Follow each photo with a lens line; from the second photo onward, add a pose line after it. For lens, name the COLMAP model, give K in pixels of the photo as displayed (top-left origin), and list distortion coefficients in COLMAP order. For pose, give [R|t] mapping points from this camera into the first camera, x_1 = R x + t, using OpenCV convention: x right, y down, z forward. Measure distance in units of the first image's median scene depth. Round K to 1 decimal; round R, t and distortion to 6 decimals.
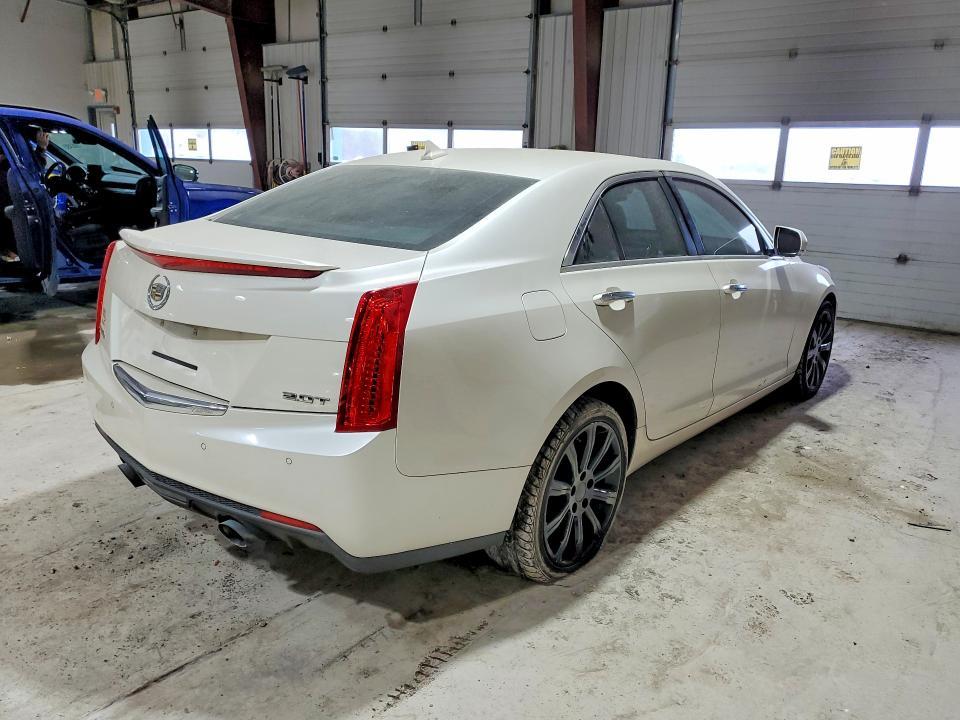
lens RADIAL K [[755.5, 0, 499.1], [0, 755.5, 360.4], [0, 0, 1]] dist [0.018299, 0.000026]
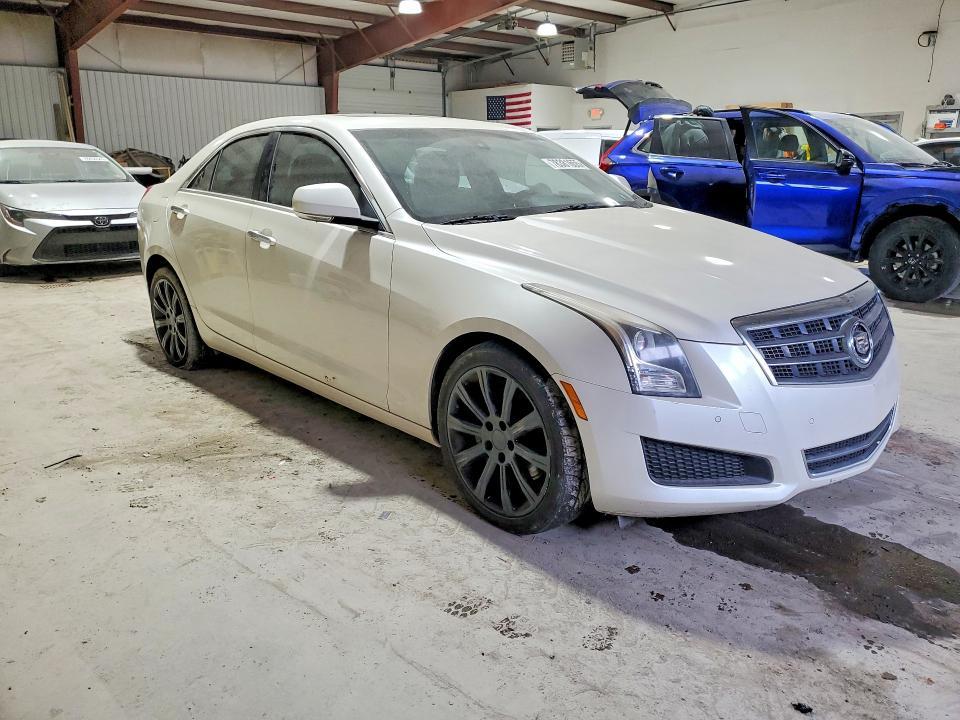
lens RADIAL K [[755.5, 0, 499.1], [0, 755.5, 360.4], [0, 0, 1]] dist [0.018299, 0.000026]
pose [[-0.167532, 0.217319, -0.961616, 1.237626], [-0.243582, 0.936037, 0.253975, -0.269137], [0.955301, 0.276781, -0.103882, 1.420272]]
